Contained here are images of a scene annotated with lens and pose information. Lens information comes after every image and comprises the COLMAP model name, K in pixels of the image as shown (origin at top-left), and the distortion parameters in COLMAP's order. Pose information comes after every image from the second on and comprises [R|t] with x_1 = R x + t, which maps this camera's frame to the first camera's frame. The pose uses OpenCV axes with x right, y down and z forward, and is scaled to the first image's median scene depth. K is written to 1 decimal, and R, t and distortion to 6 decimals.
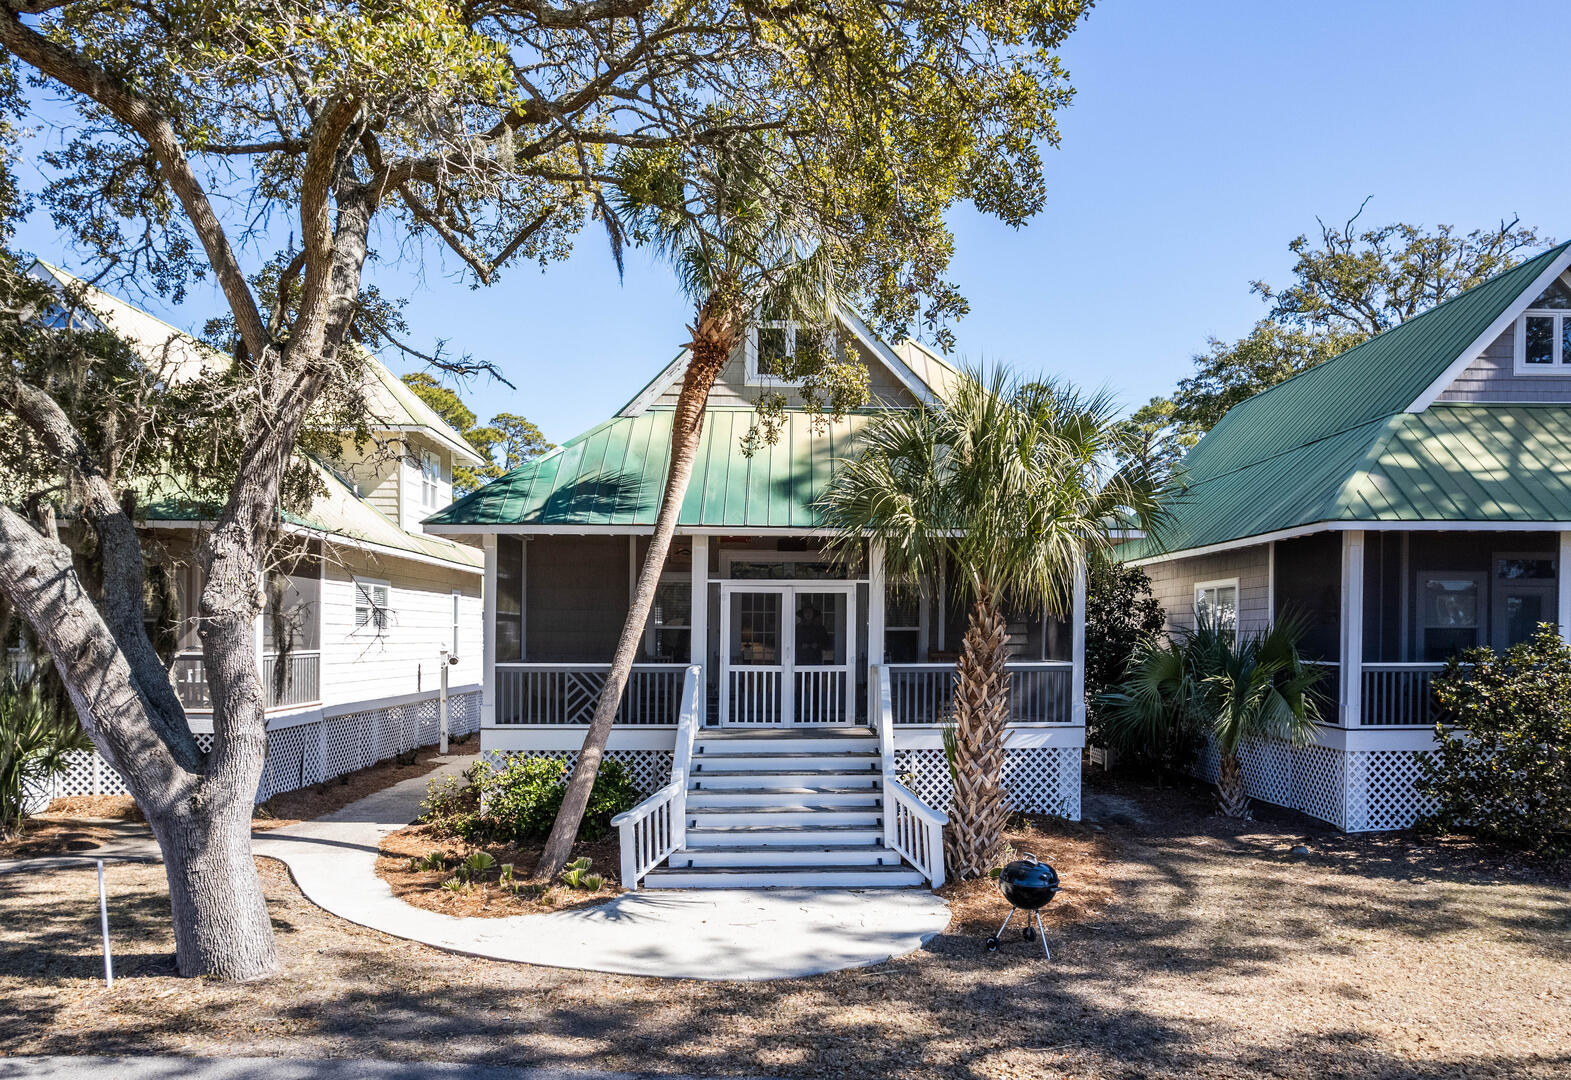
lens RADIAL K [[1114.1, 0, 785.5], [0, 1114.1, 540.0], [0, 0, 1]] dist [-0.079029, 0.088657]
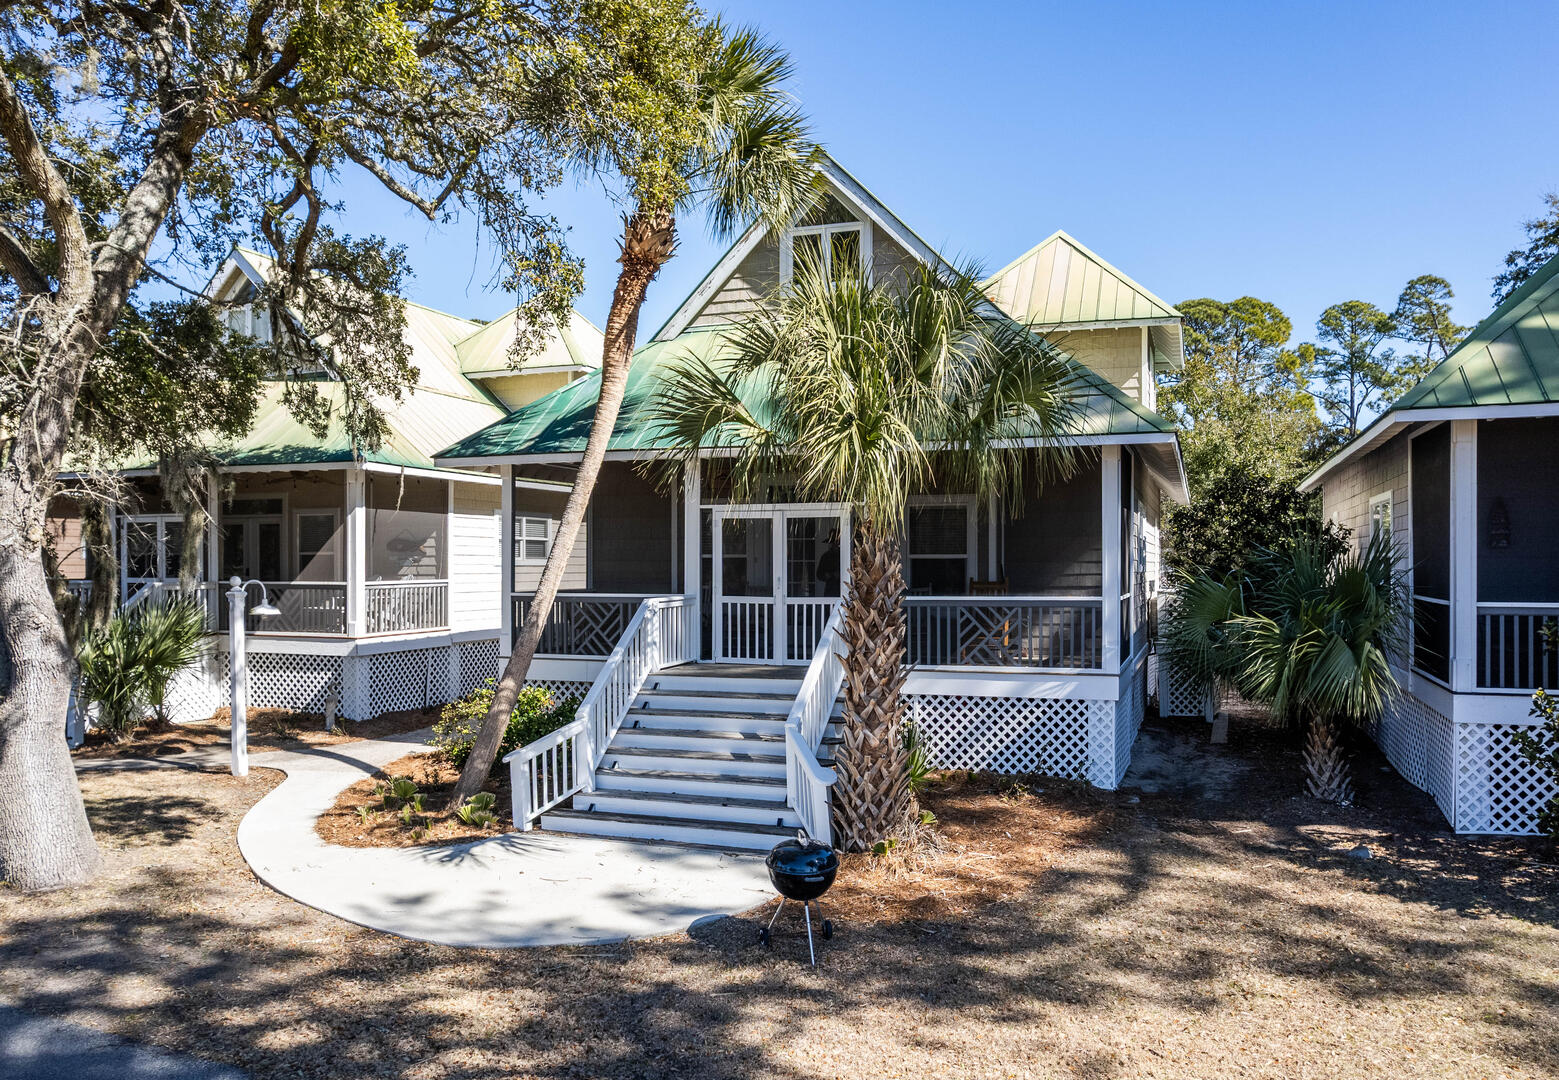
lens RADIAL K [[1102.0, 0, 775.9], [0, 1102.0, 470.0], [0, 0, 1]] dist [-0.029642, 0.004237]
pose [[0.933431, -0.032264, -0.357303, 0.392242], [0.032923, 0.999449, -0.004239, 0.013906], [0.357243, -0.007807, 0.933979, 0.179193]]
